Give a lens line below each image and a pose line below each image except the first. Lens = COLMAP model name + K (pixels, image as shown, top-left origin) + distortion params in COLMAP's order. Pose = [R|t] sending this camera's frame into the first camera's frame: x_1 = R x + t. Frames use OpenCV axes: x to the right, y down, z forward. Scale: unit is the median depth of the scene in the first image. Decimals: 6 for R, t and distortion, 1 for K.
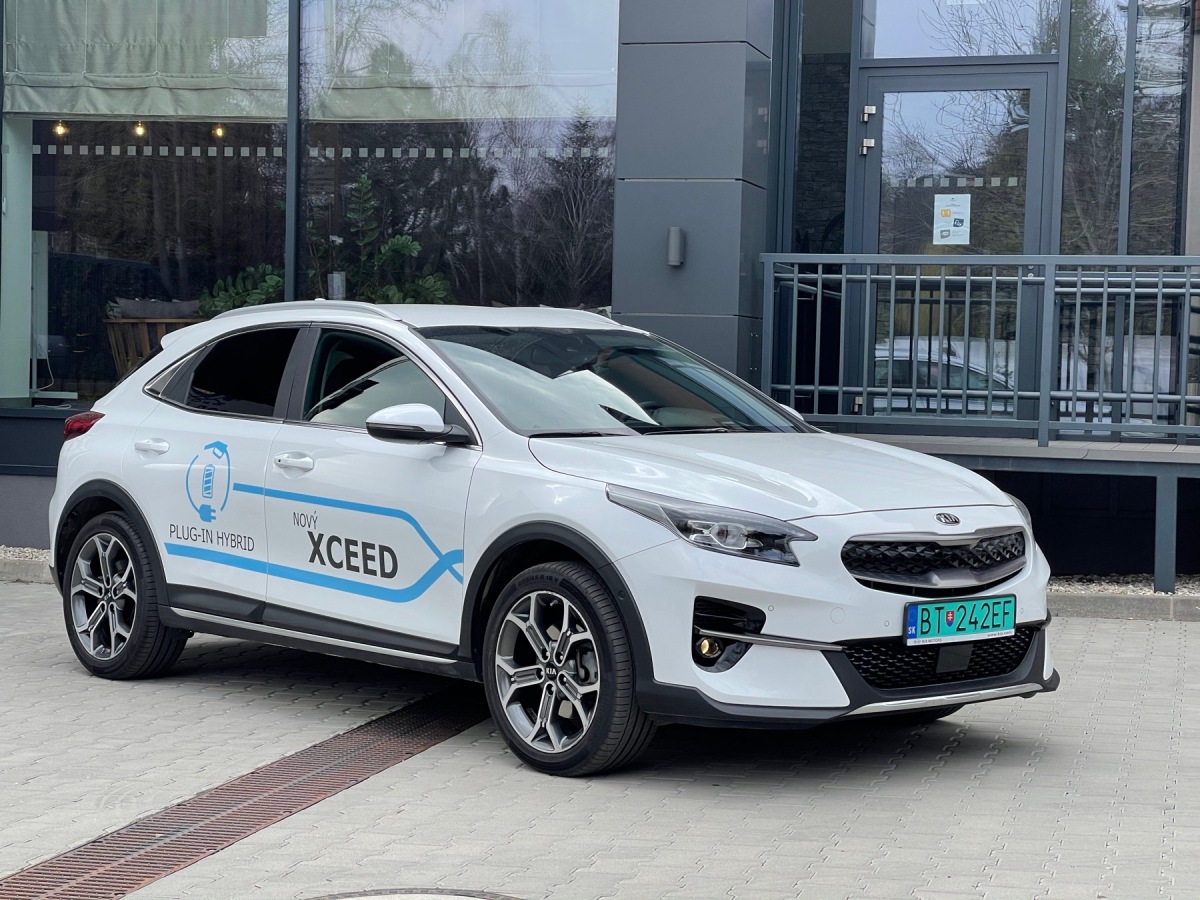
lens RADIAL K [[2205.0, 0, 596.9], [0, 2205.0, 445.3], [0, 0, 1]] dist [0.210992, 0.000000]
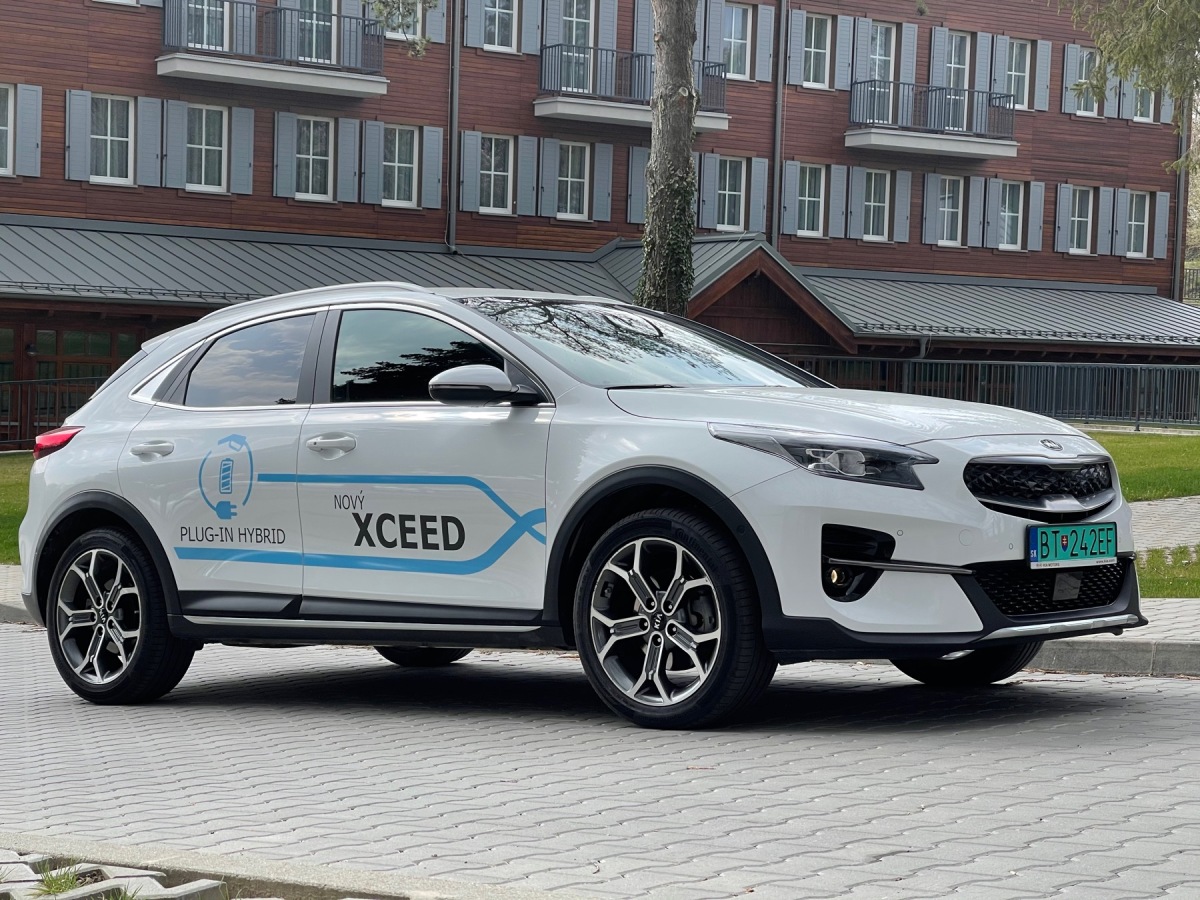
lens RADIAL K [[2205.0, 0, 594.5], [0, 2205.0, 446.1], [0, 0, 1]] dist [0.210992, 0.000000]
pose [[0.991323, -0.043070, 0.124190, -0.161610], [0.050897, 0.996866, -0.060555, 0.081769], [-0.121193, 0.066351, 0.990409, 0.046872]]
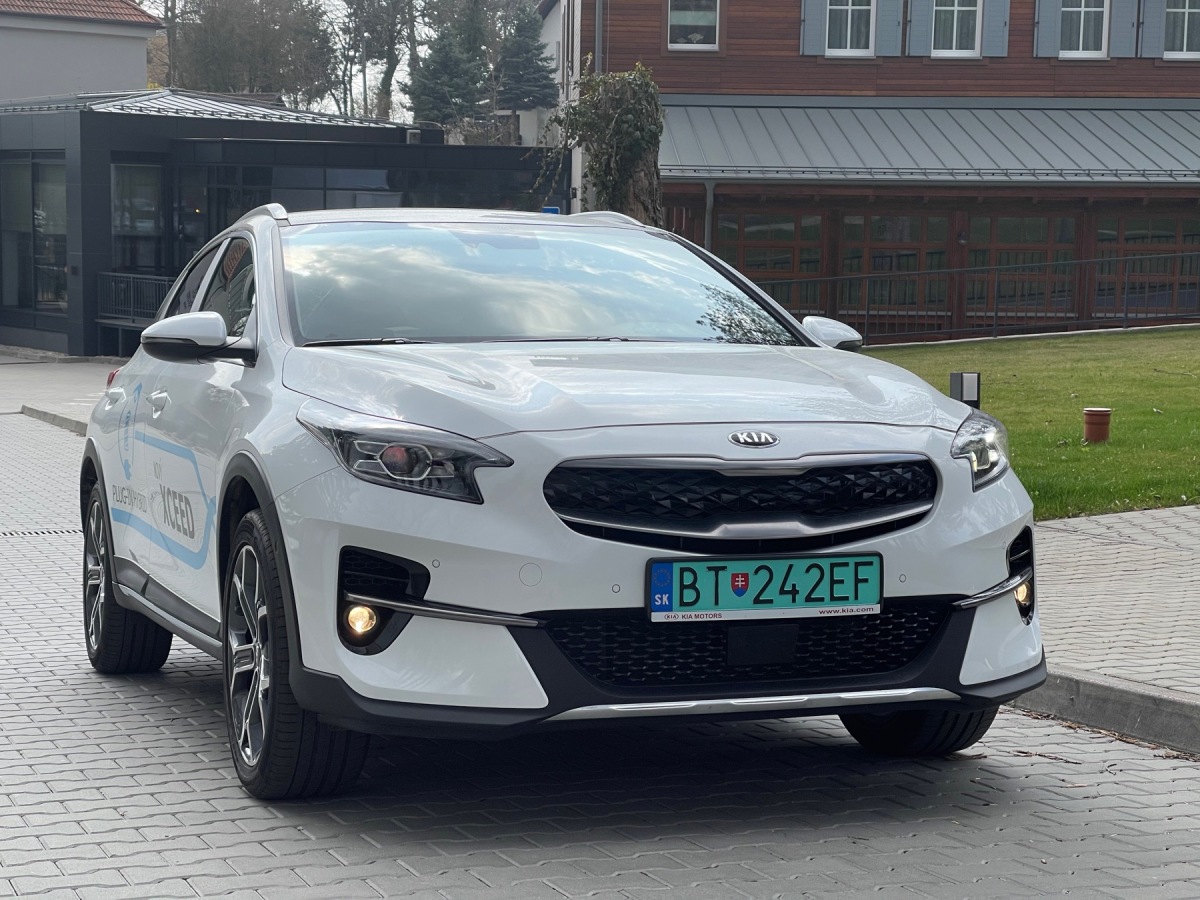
lens RADIAL K [[2205.0, 0, 590.3], [0, 2205.0, 453.6], [0, 0, 1]] dist [0.210992, 0.000000]
pose [[0.923943, -0.014396, -0.382260, 0.362757], [0.008388, 0.999814, -0.017378, 0.048167], [0.382439, 0.012850, 0.923891, 0.352045]]
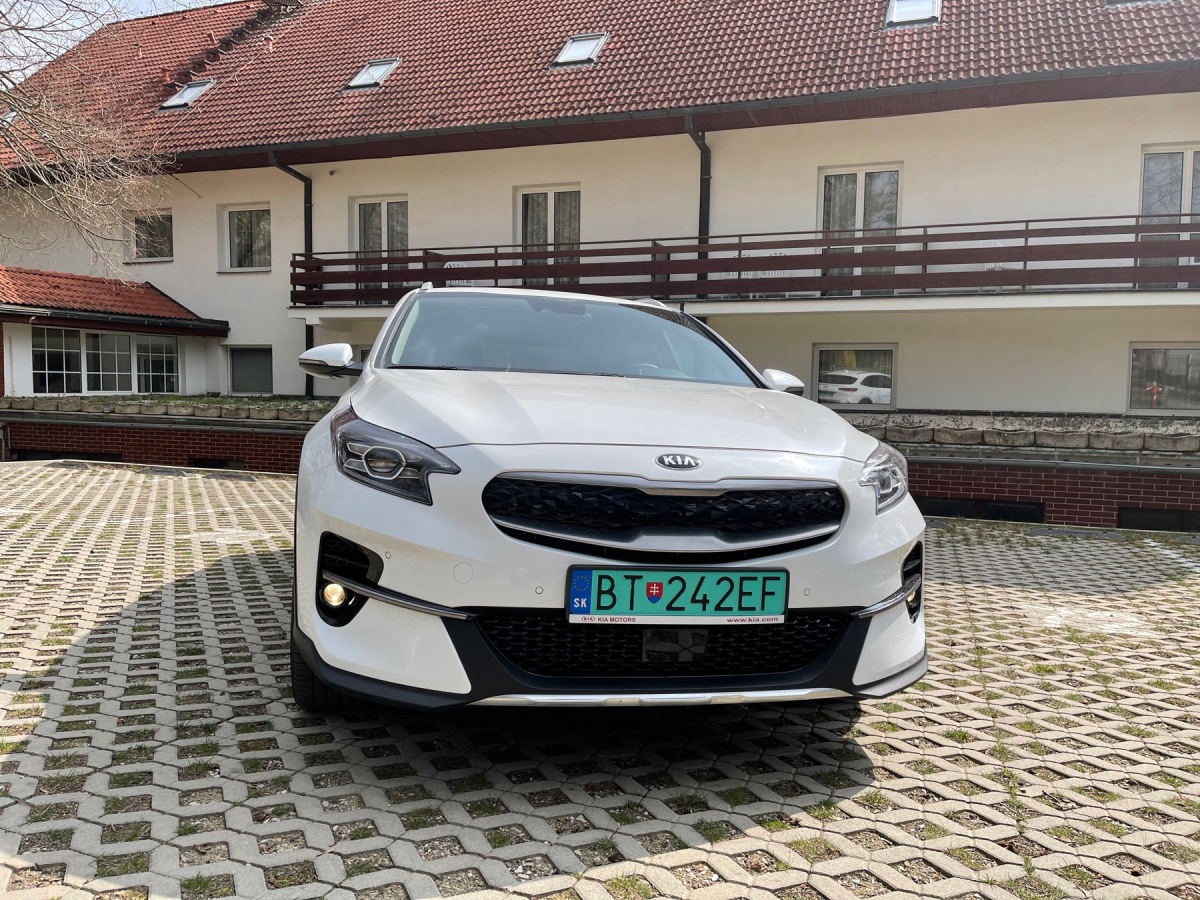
lens RADIAL K [[899.7, 0, 594.7], [0, 899.7, 461.8], [0, 0, 1]] dist [0.066767, -0.087158]
pose [[0.865592, 0.049752, -0.498272, 0.281842], [-0.049785, 0.998672, 0.013231, 0.030272], [0.498269, 0.013353, 0.866920, 0.704948]]
